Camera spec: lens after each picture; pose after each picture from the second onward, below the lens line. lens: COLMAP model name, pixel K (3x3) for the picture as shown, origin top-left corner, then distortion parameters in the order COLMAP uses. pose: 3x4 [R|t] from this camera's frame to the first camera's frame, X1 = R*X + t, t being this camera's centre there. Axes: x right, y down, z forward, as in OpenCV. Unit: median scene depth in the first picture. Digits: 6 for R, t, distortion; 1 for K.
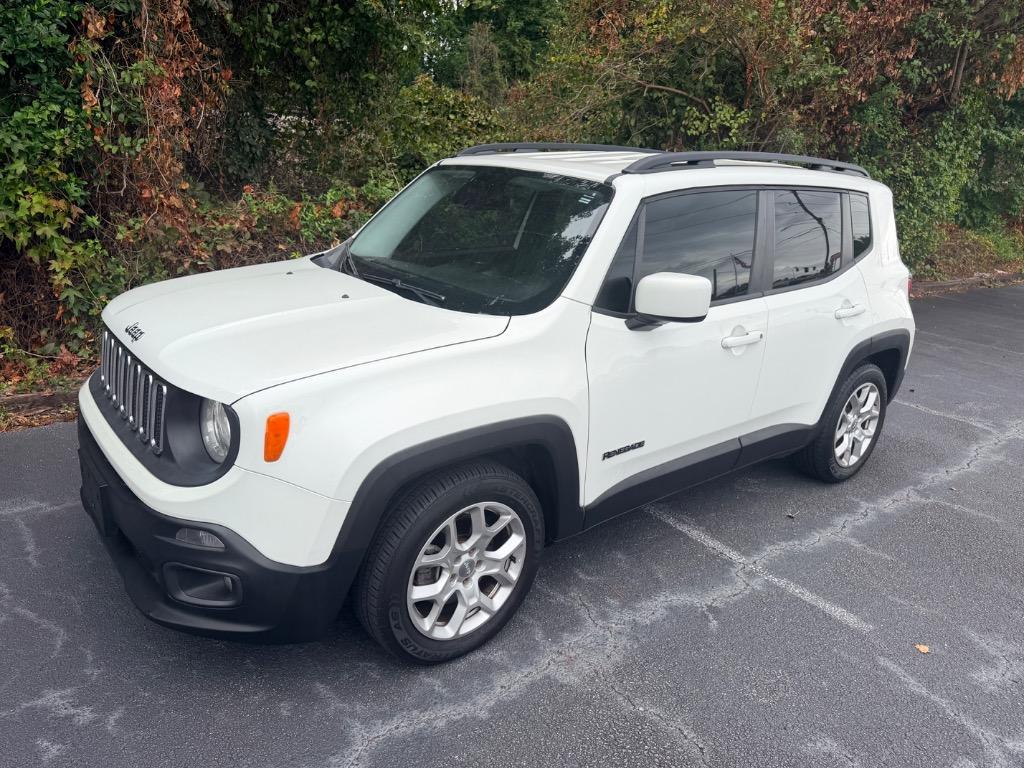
lens RADIAL K [[774.8, 0, 495.5], [0, 774.8, 401.5], [0, 0, 1]] dist [0.005095, 0.007092]
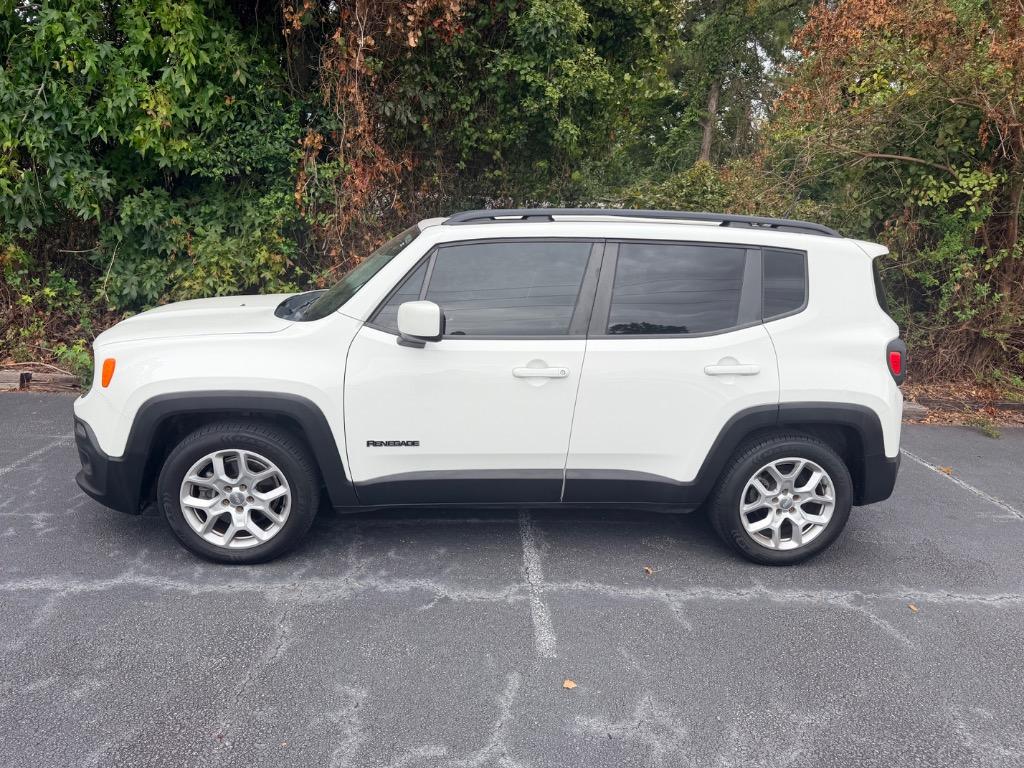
lens RADIAL K [[767.0, 0, 508.3], [0, 767.0, 415.8], [0, 0, 1]] dist [0.005140, -0.002860]
pose [[0.815599, 0.126486, -0.564624, 0.904511], [-0.177720, 0.983407, -0.036416, 0.026291], [0.550649, 0.130046, 0.824545, 0.089886]]
